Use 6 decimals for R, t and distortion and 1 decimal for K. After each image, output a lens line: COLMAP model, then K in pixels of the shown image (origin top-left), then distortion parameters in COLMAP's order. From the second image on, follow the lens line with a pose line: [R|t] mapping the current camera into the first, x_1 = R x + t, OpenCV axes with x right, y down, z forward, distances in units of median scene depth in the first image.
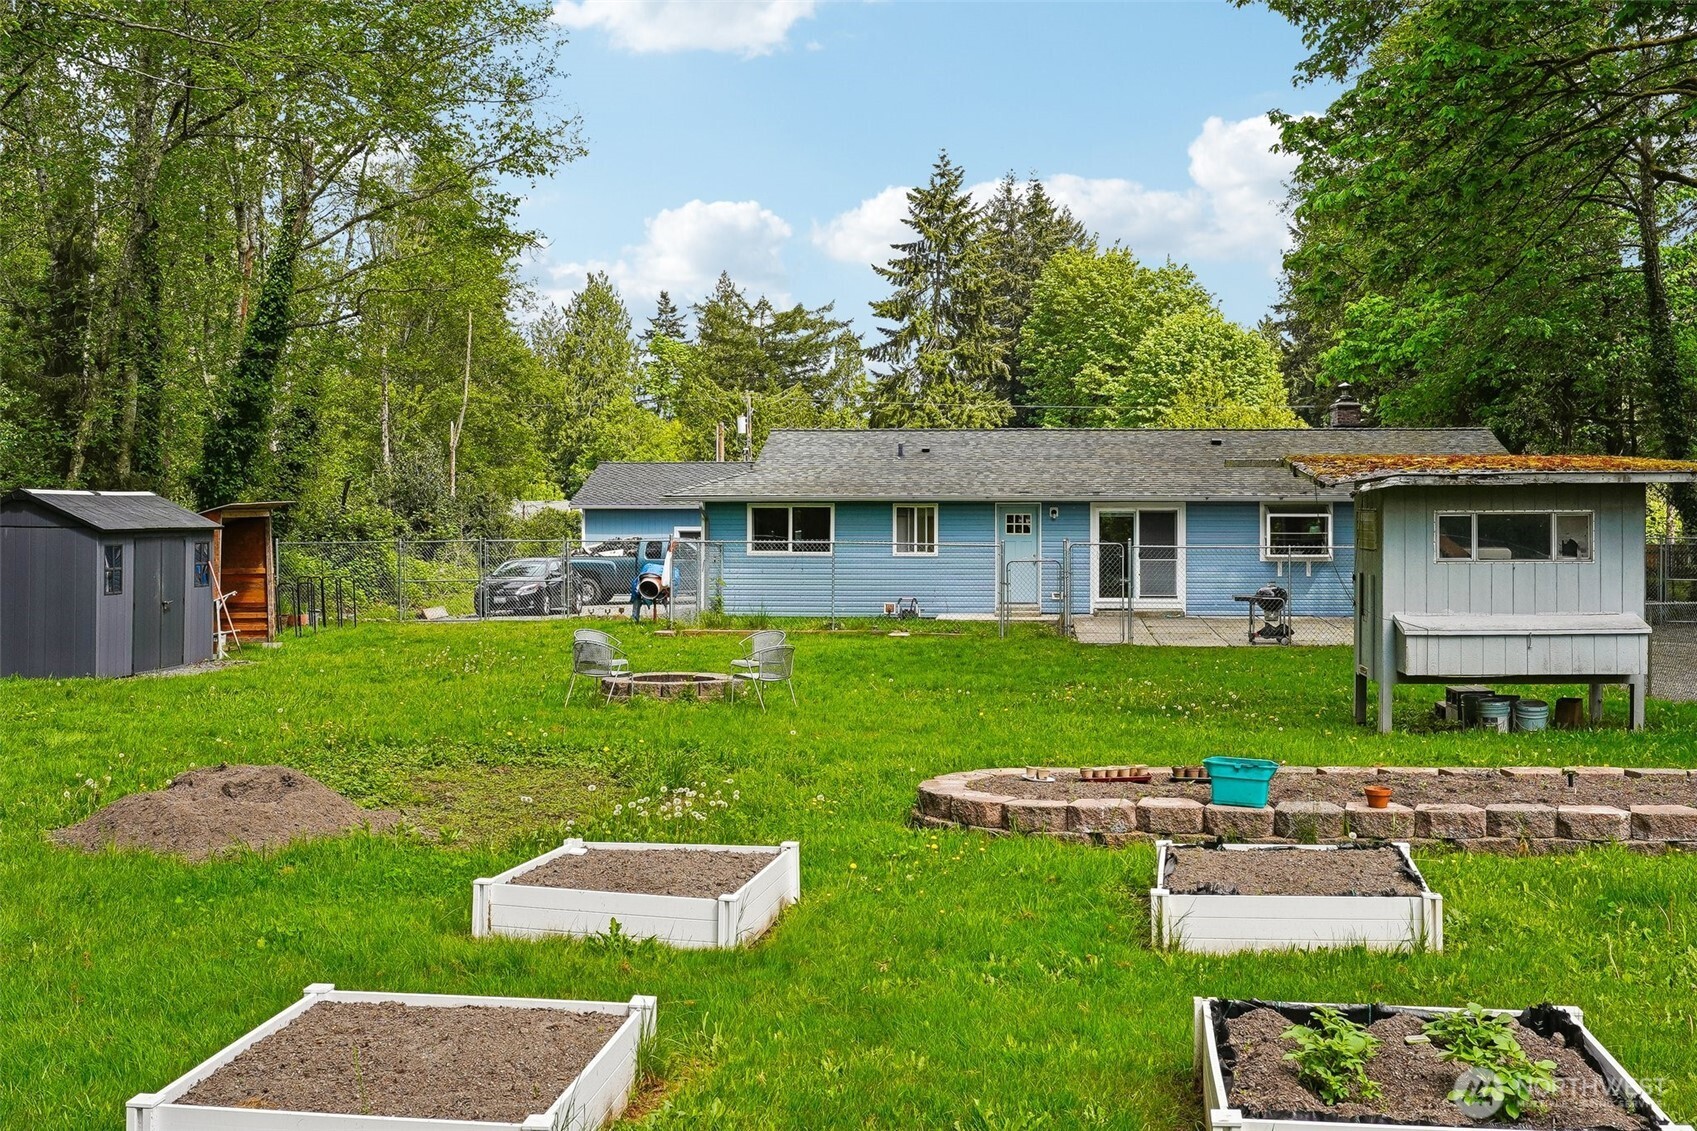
lens RADIAL K [[1769.8, 0, 897.0], [0, 1769.8, 505.7], [0, 0, 1]] dist [-0.057162, 0.000268]
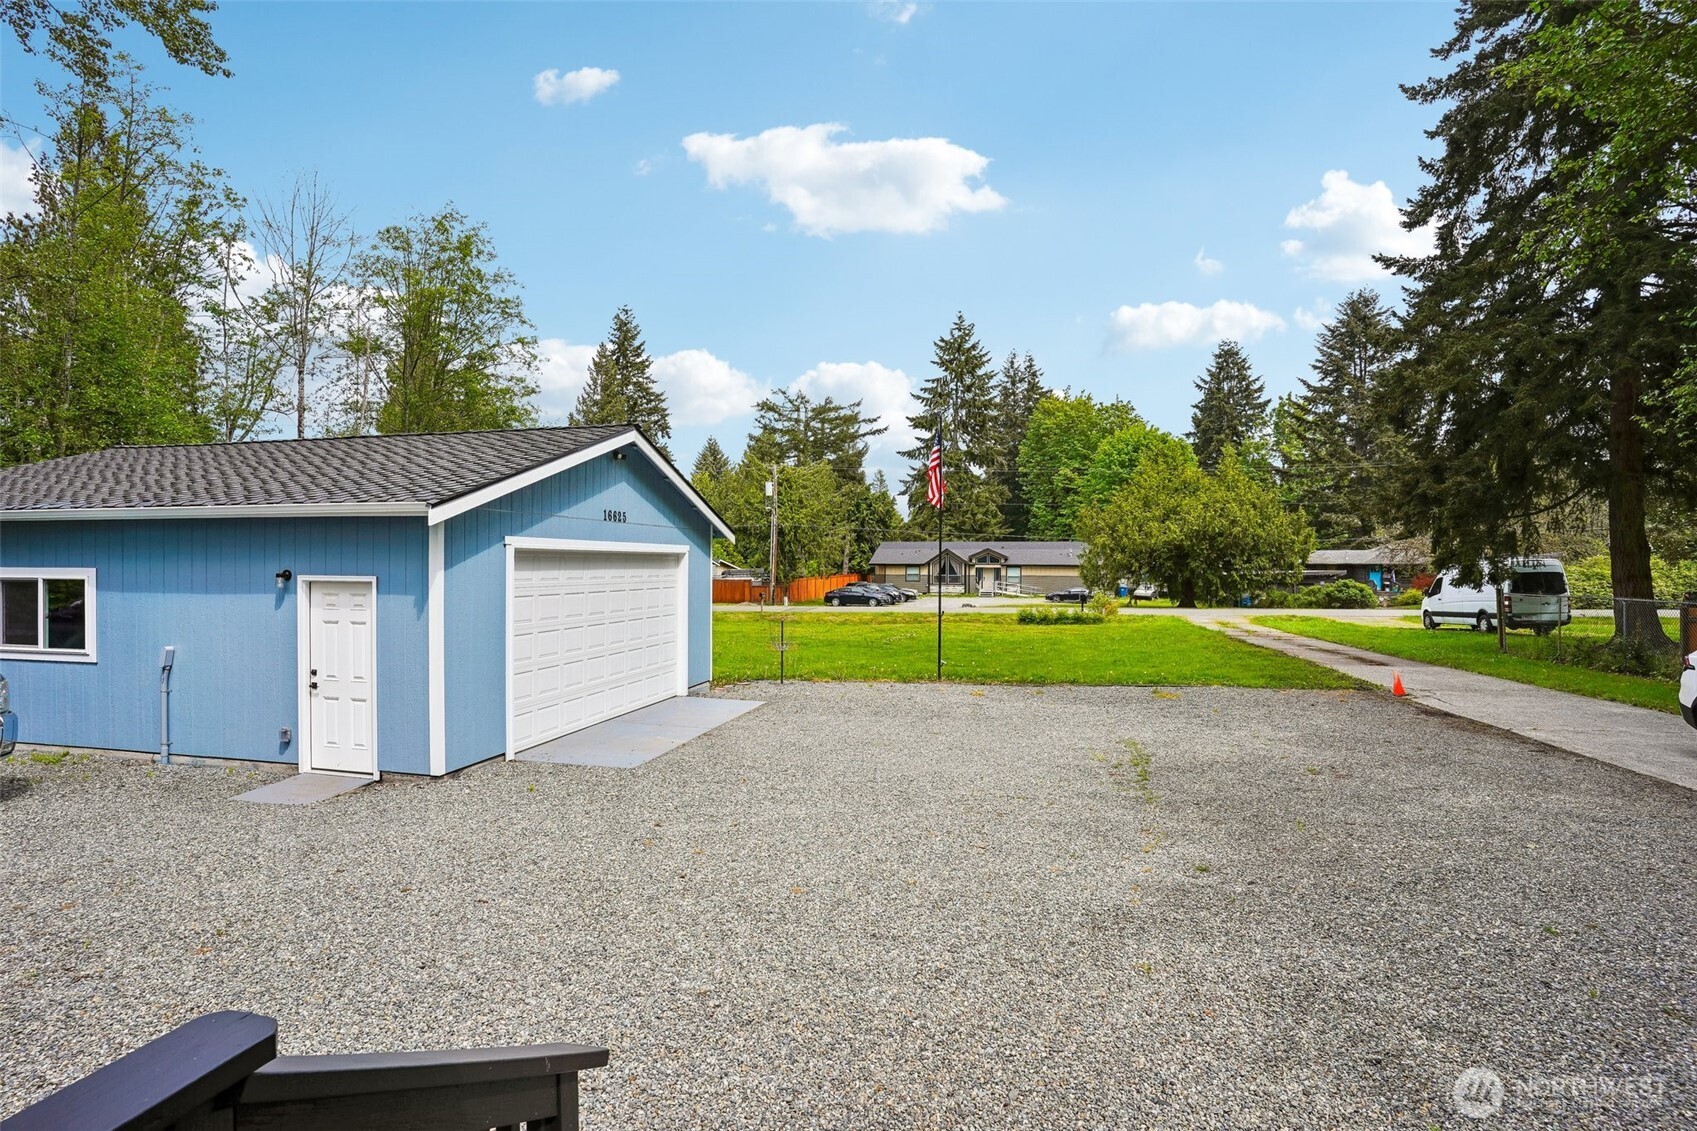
lens RADIAL K [[838.9, 0, 869.4], [0, 838.9, 570.5], [0, 0, 1]] dist [-0.060759, 0.030831]
pose [[0.992754, 0.004177, -0.120089, 0.046993], [-0.003291, 0.999966, 0.007581, 0.005083], [0.120117, -0.007130, 0.992734, 0.422691]]
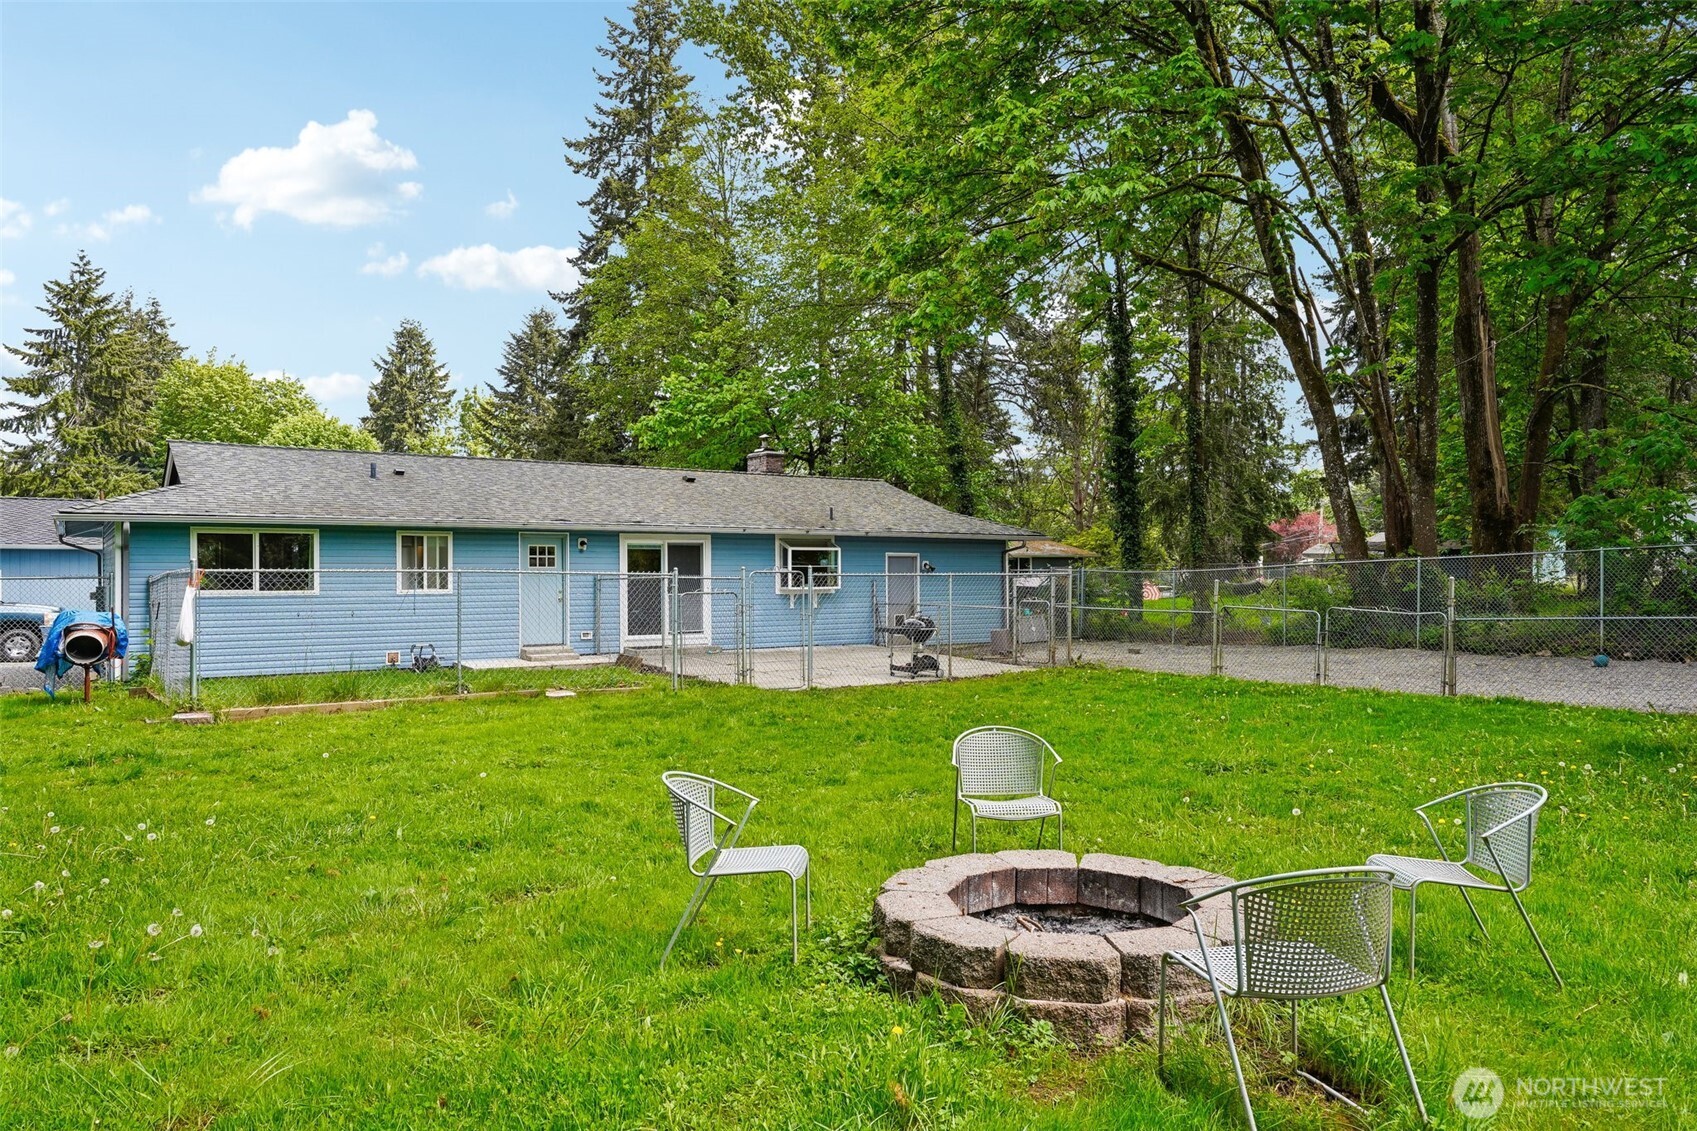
lens RADIAL K [[1128.1, 0, 848.5], [0, 1128.1, 573.6], [0, 0, 1]] dist [-0.032838, 0.064946]
pose [[0.781739, -0.003442, 0.623597, -0.056869], [0.000868, 0.999990, 0.004431, 0.005781], [-0.623606, -0.002922, 0.781734, 0.158967]]
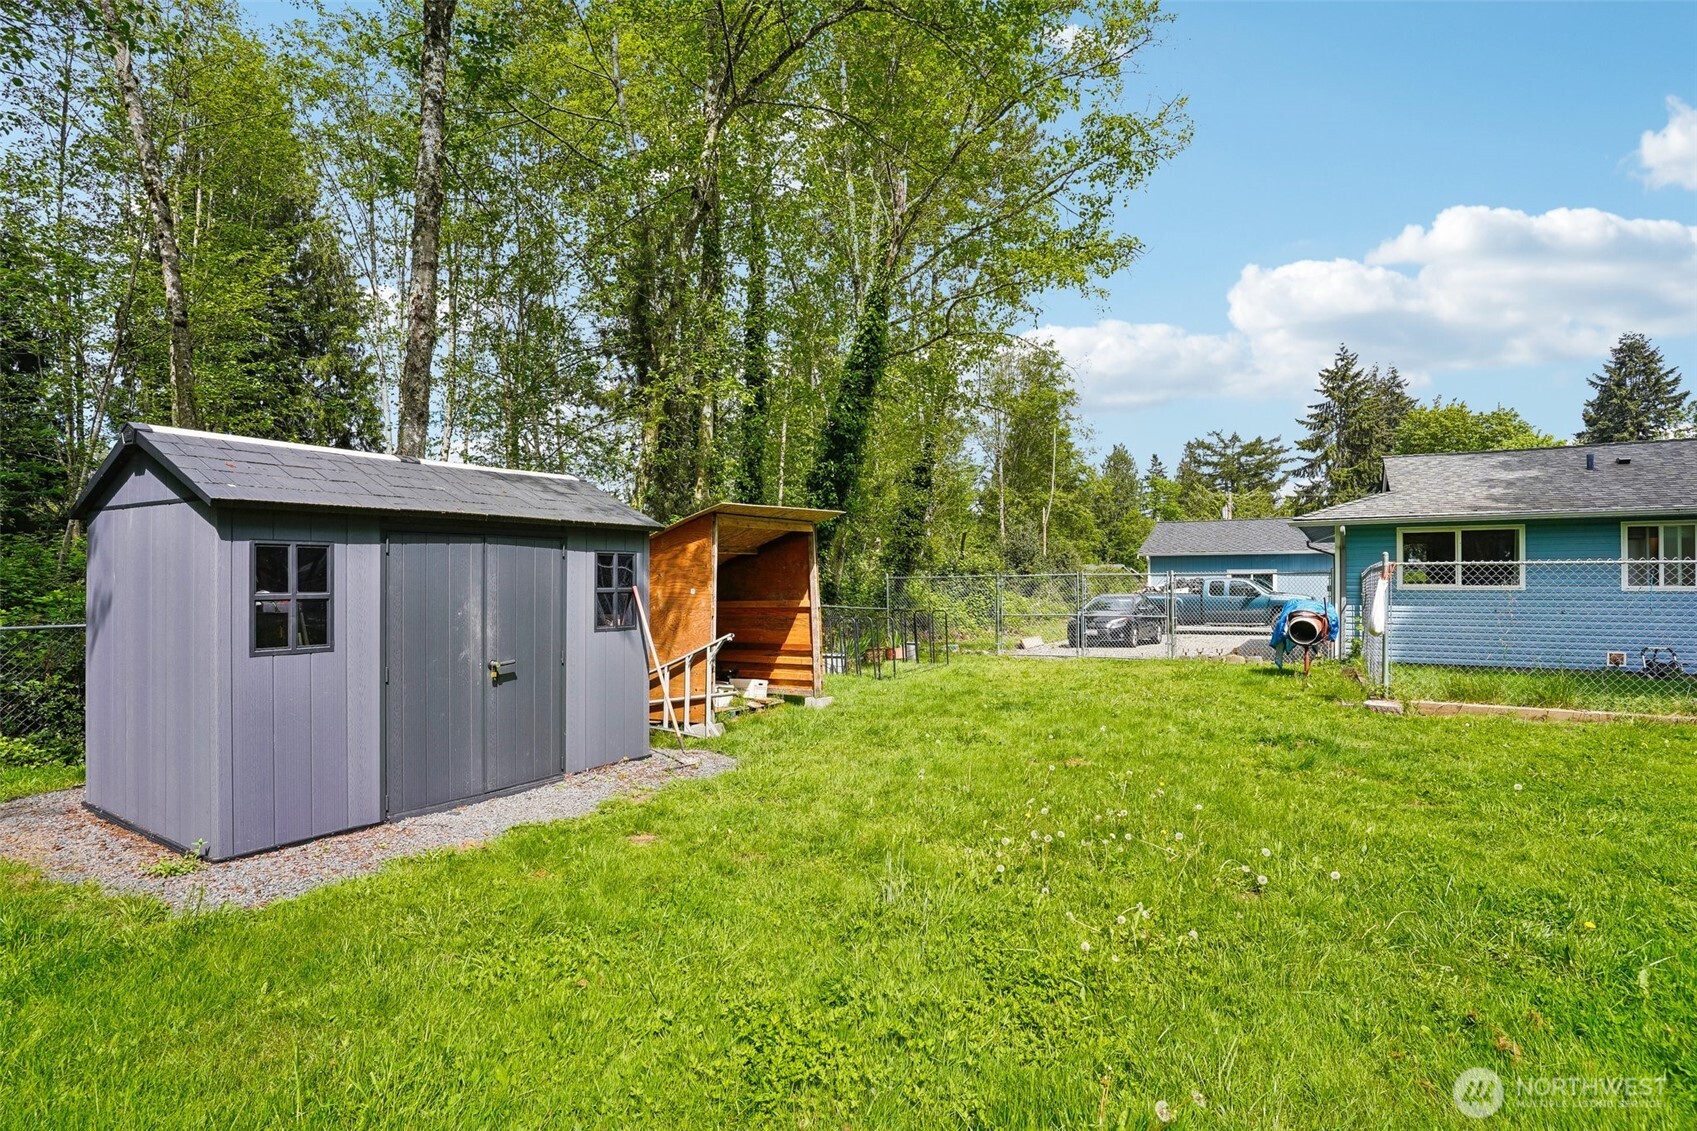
lens RADIAL K [[838.9, 0, 869.4], [0, 838.9, 570.5], [0, 0, 1]] dist [-0.060759, 0.030831]
pose [[0.899987, -0.006904, -0.435862, -0.048692], [0.005668, 0.999975, -0.004136, 0.006721], [0.435880, 0.001252, 0.900004, 0.188102]]
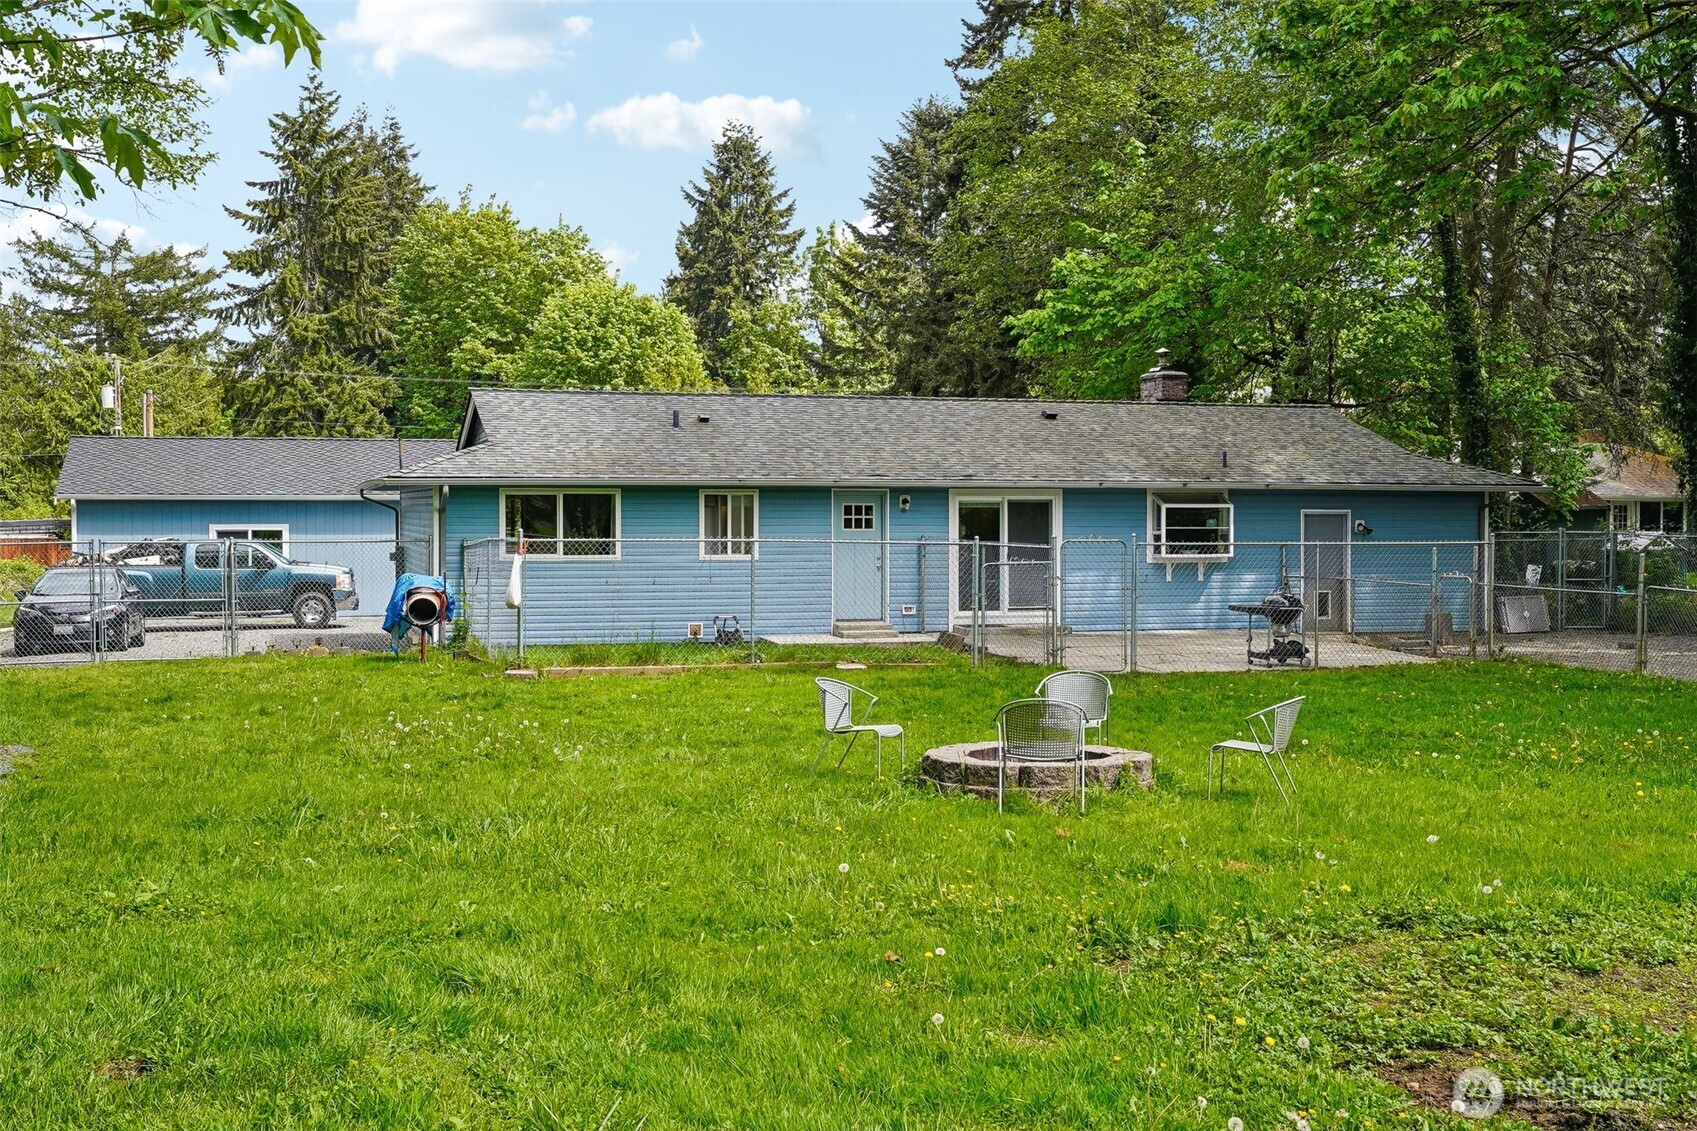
lens RADIAL K [[1954.8, 0, 848.5], [0, 1954.8, 565.5], [0, 0, 1]] dist [-0.000566, 0.018225]
pose [[0.937088, -0.009129, 0.348973, -0.079722], [-0.001537, 0.999540, 0.030275, 0.002040], [-0.349089, -0.028907, 0.936644, 0.072088]]
